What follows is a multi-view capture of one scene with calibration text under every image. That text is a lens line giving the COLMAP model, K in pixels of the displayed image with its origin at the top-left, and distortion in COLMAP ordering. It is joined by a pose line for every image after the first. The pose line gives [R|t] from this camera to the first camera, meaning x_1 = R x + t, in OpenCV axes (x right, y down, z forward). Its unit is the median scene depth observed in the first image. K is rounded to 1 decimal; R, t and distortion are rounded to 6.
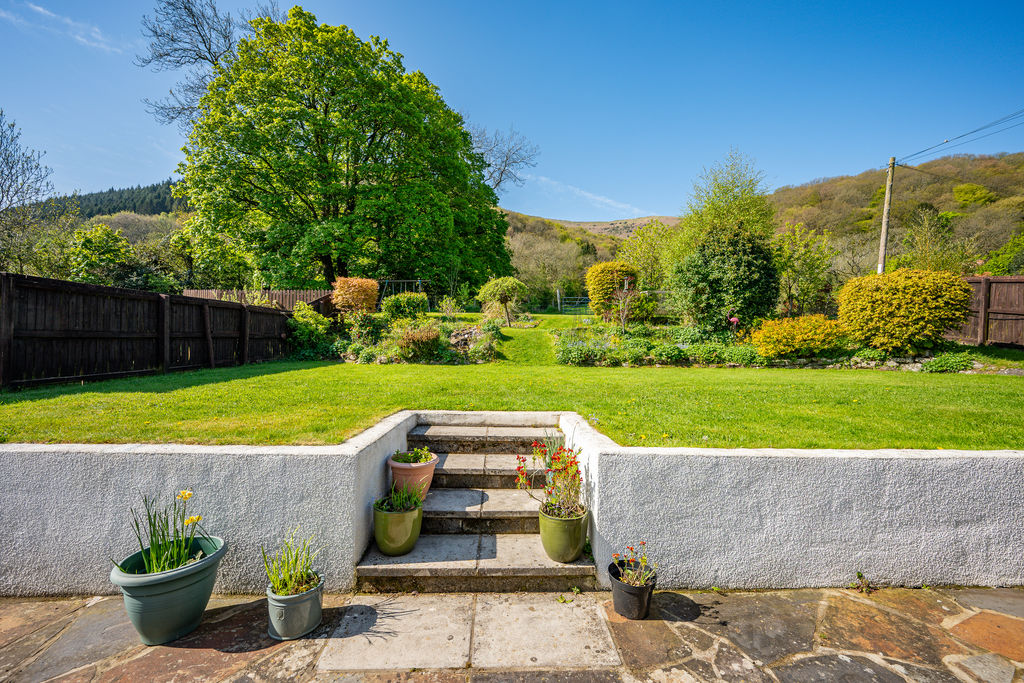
lens RADIAL K [[408.7, 0, 499.1], [0, 408.7, 339.7], [0, 0, 1]] dist [-0.004943, 0.000884]
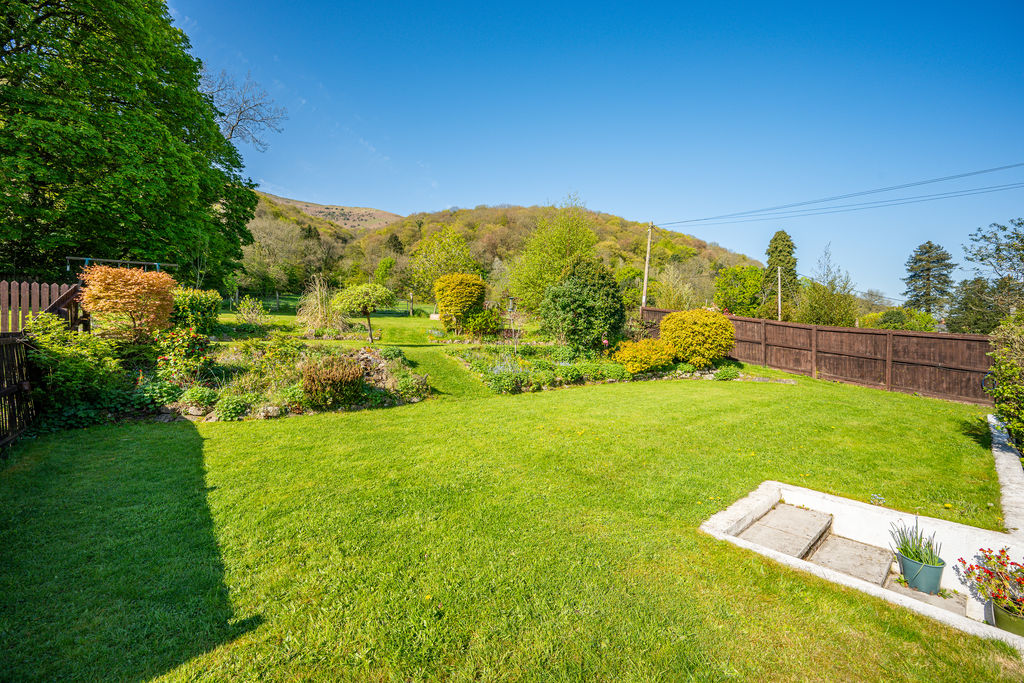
lens RADIAL K [[408.7, 0, 511.1], [0, 408.7, 333.9], [0, 0, 1]] dist [-0.004943, 0.000884]
pose [[0.770337, -0.004256, 0.637623, -0.312236], [-0.000660, 0.999972, 0.007472, -0.062618], [-0.637636, -0.006177, 0.770313, 0.191634]]
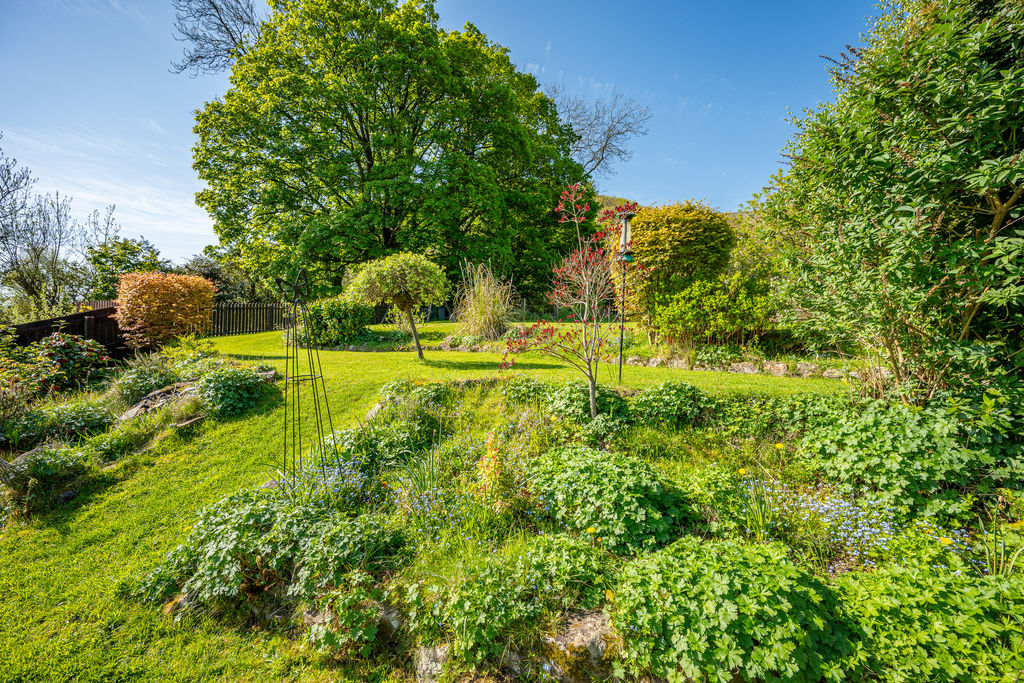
lens RADIAL K [[408.7, 0, 507.7], [0, 408.7, 335.2], [0, 0, 1]] dist [-0.004943, 0.000884]
pose [[0.949912, -0.008431, -0.312404, 0.293893], [0.001256, 0.999731, -0.023161, -0.052406], [0.312515, 0.021609, 0.949667, 0.633862]]
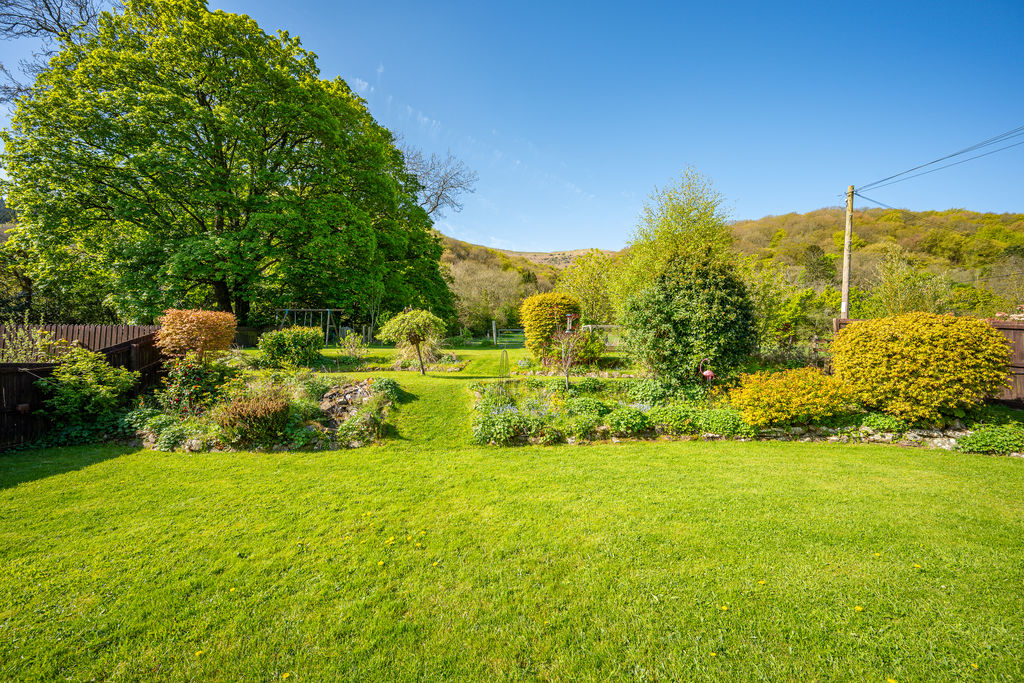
lens RADIAL K [[408.7, 0, 509.1], [0, 408.7, 331.0], [0, 0, 1]] dist [-0.004943, 0.000884]
pose [[0.986983, 0.003827, 0.160777, 0.067028], [0.009905, 0.996372, -0.084525, -0.051141], [-0.160518, 0.085017, 0.983365, 0.231867]]
